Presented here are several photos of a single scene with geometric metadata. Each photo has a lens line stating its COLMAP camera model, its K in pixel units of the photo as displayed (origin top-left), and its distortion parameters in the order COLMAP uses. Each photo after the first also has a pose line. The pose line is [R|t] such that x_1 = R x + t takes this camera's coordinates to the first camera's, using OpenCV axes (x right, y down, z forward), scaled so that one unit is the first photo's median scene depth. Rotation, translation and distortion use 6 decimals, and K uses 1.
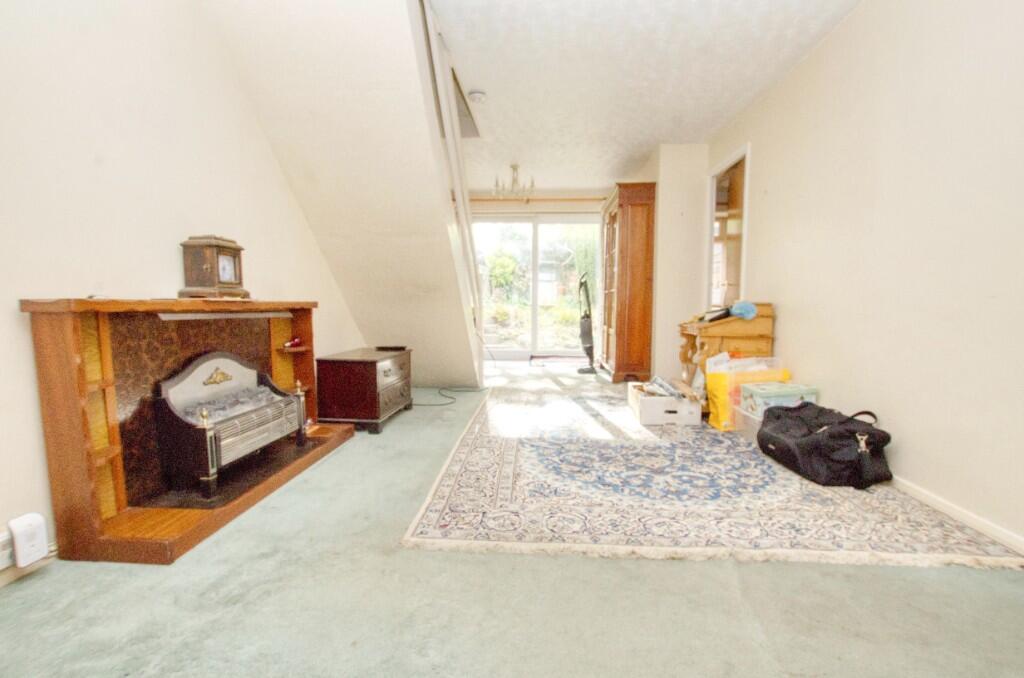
lens RADIAL K [[446.3, 0, 510.5], [0, 446.3, 341.4], [0, 0, 1]] dist [-0.033251, 0.008181]
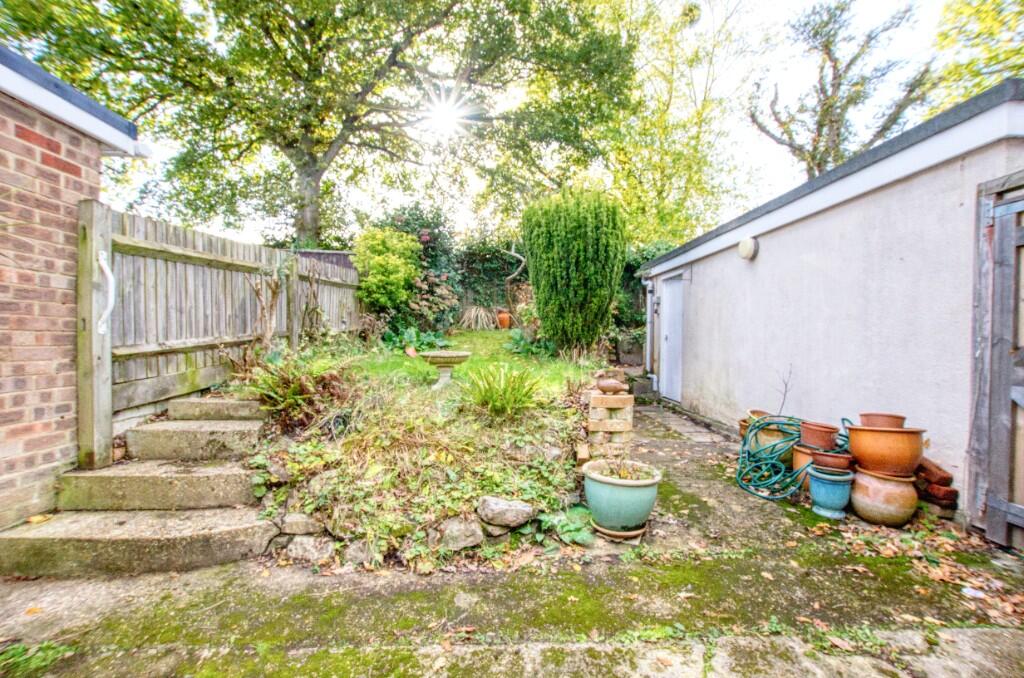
lens RADIAL K [[446.3, 0, 511.9], [0, 446.3, 342.2], [0, 0, 1]] dist [-0.033251, 0.008181]
pose [[0.994632, 0.002830, 0.103435, 0.074117], [0.005100, 0.997070, -0.076323, -0.048544], [-0.103348, 0.076441, 0.991704, 0.492063]]
